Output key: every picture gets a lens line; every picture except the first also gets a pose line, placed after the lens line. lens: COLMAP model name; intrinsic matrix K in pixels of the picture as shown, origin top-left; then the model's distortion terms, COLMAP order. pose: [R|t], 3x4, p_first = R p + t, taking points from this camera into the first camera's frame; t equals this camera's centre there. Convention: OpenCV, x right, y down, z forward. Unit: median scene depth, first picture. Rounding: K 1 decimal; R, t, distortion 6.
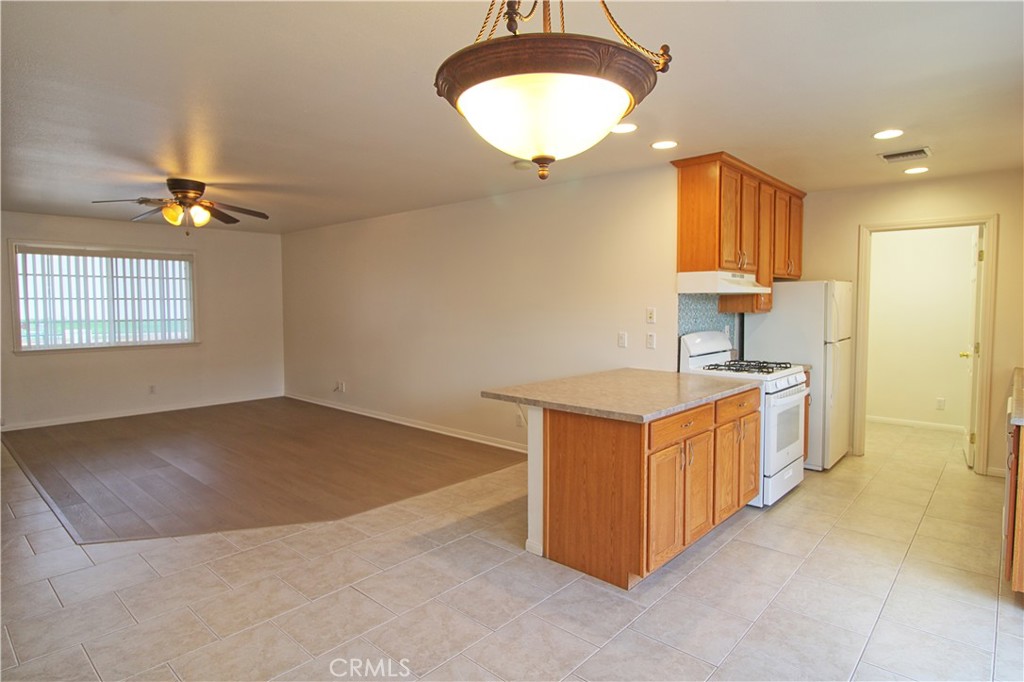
lens RADIAL K [[557.6, 0, 518.8], [0, 557.6, 331.6], [0, 0, 1]] dist [0.003583, -0.009803]
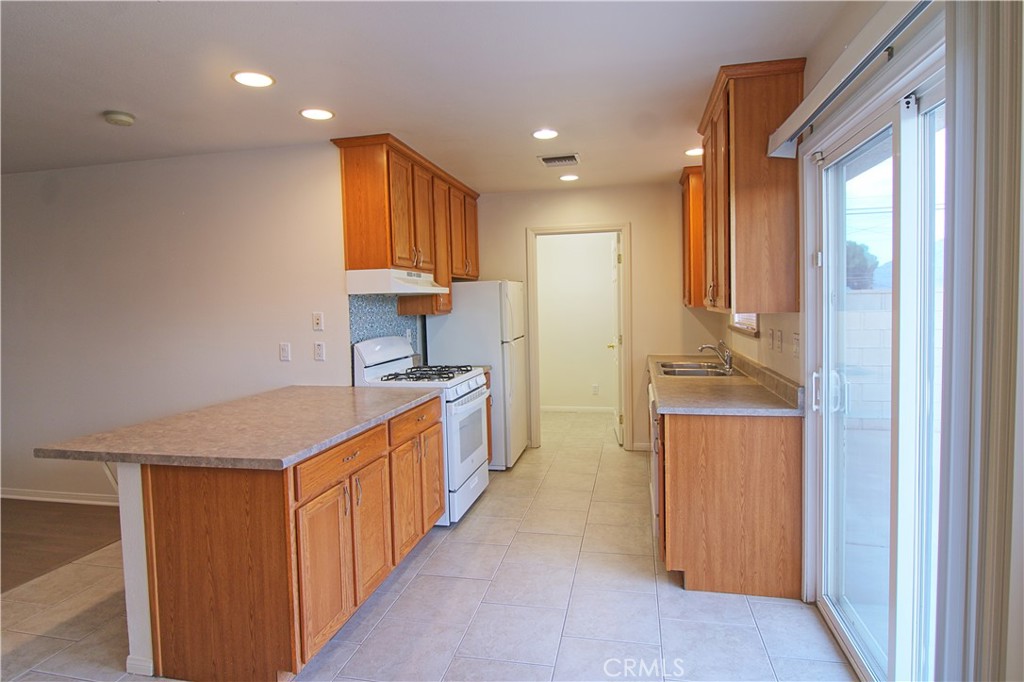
lens RADIAL K [[557.6, 0, 516.2], [0, 557.6, 330.2], [0, 0, 1]] dist [0.003583, -0.009803]
pose [[0.867662, -0.043192, 0.495274, 0.082891], [0.047698, 0.998856, 0.003548, -0.004543], [-0.494861, 0.020545, 0.868729, 0.127387]]
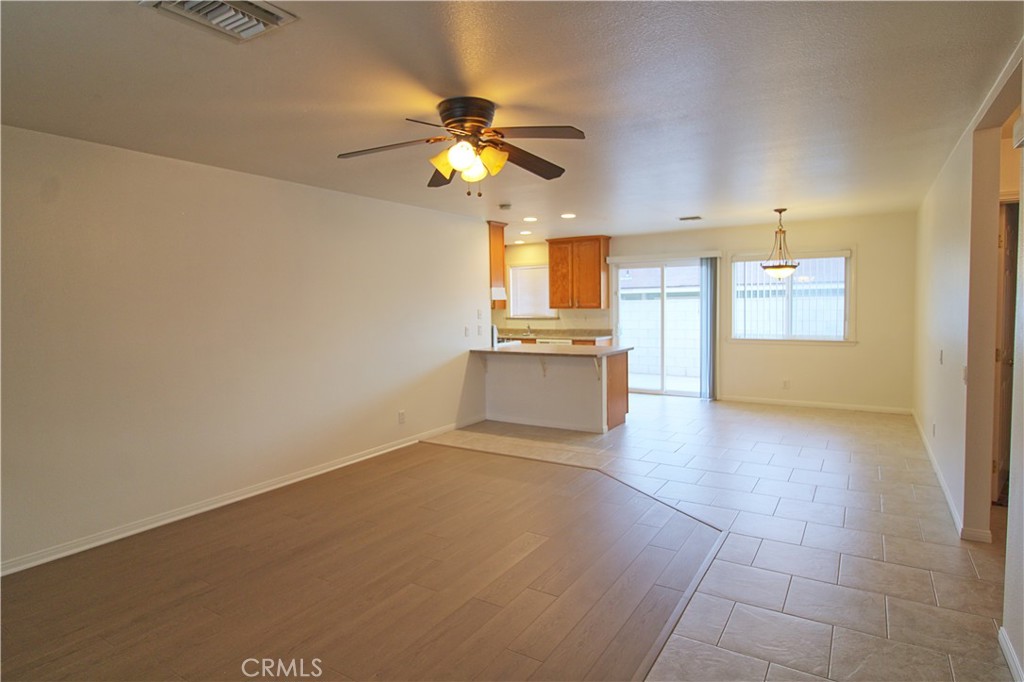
lens RADIAL K [[557.6, 0, 511.3], [0, 557.6, 327.4], [0, 0, 1]] dist [0.003583, -0.009803]
pose [[-0.163688, -0.037805, 0.985788, -1.382085], [0.067292, 0.996510, 0.049390, -0.064674], [-0.984214, 0.074421, -0.160572, 1.220771]]
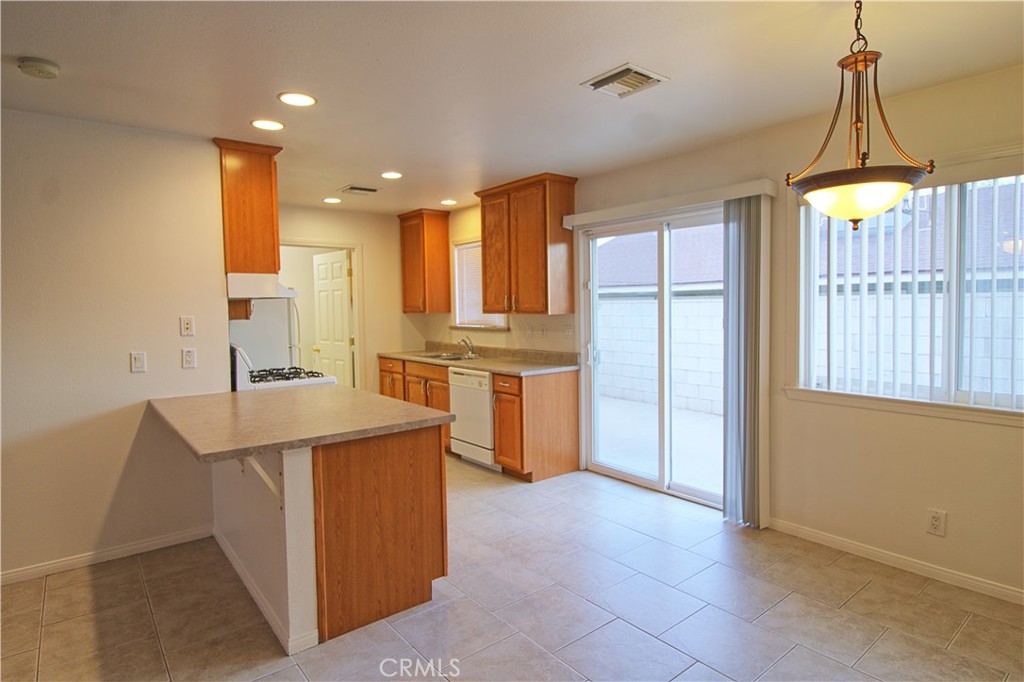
lens RADIAL K [[557.6, 0, 515.3], [0, 557.6, 331.3], [0, 0, 1]] dist [0.003583, -0.009803]
pose [[0.158795, -0.046364, 0.986222, -0.478124], [0.066714, 0.997118, 0.036134, -0.019873], [-0.985055, 0.060057, 0.161430, 0.443703]]
